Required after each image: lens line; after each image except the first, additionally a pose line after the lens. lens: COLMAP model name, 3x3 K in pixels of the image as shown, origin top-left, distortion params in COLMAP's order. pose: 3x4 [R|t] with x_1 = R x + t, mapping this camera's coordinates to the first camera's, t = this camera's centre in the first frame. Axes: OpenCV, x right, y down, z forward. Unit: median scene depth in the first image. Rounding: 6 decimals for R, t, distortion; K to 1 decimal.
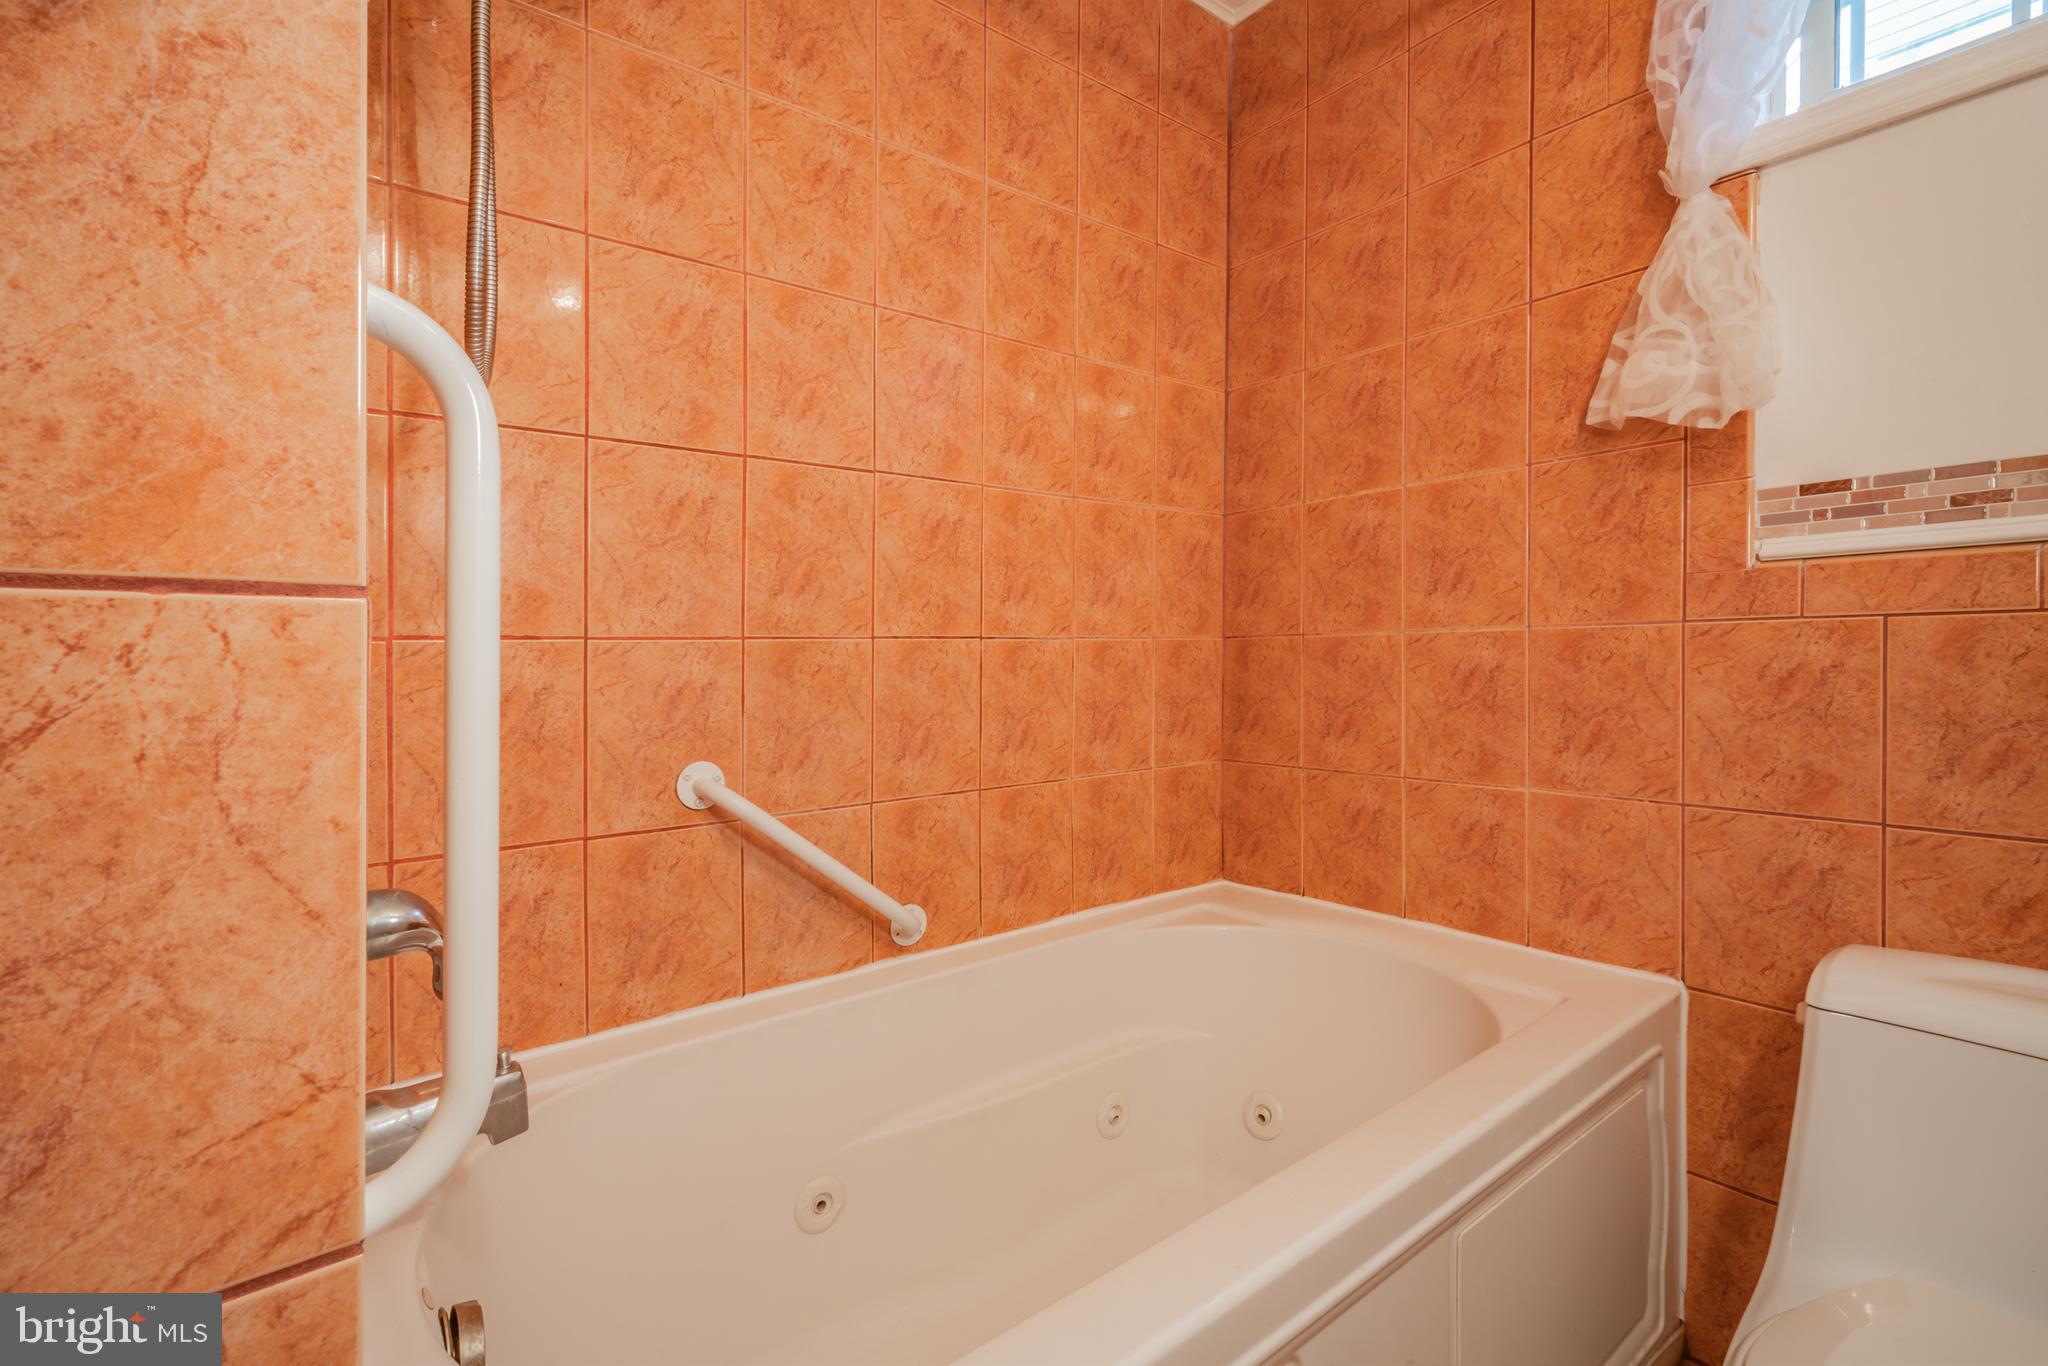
lens RADIAL K [[954.9, 0, 1016.3], [0, 954.9, 676.6], [0, 0, 1]] dist [-0.011396, 0.003606]
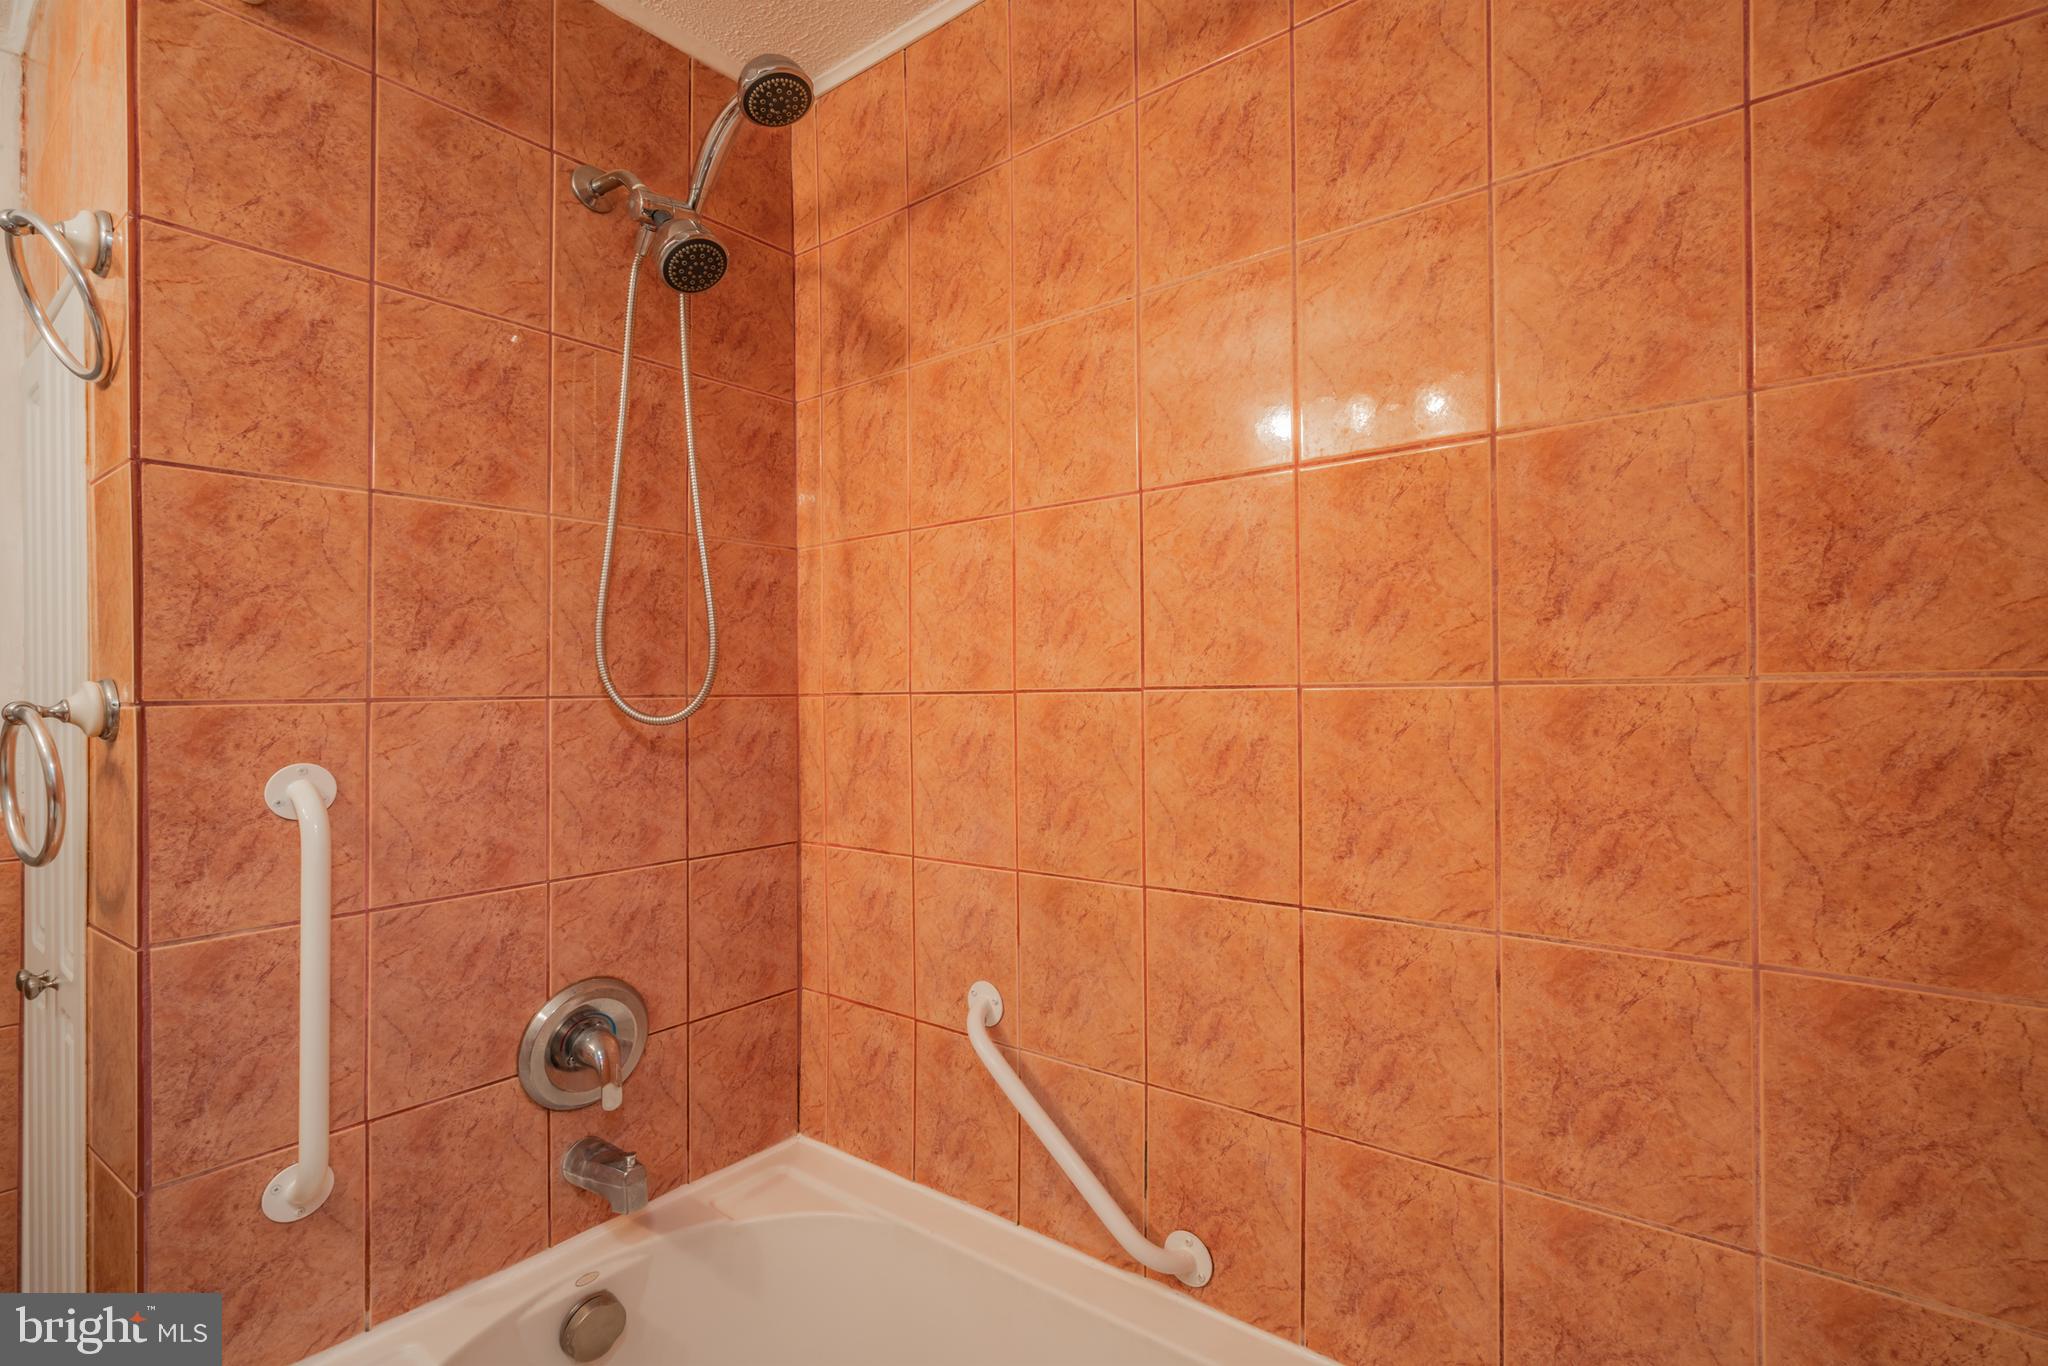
lens RADIAL K [[954.9, 0, 1021.6], [0, 954.9, 682.8], [0, 0, 1]] dist [-0.011396, 0.003606]
pose [[0.220518, -0.005424, -0.975368, 0.636055], [-0.016048, 0.999829, -0.009188, -0.208001], [0.975251, 0.017679, 0.220393, 0.701830]]
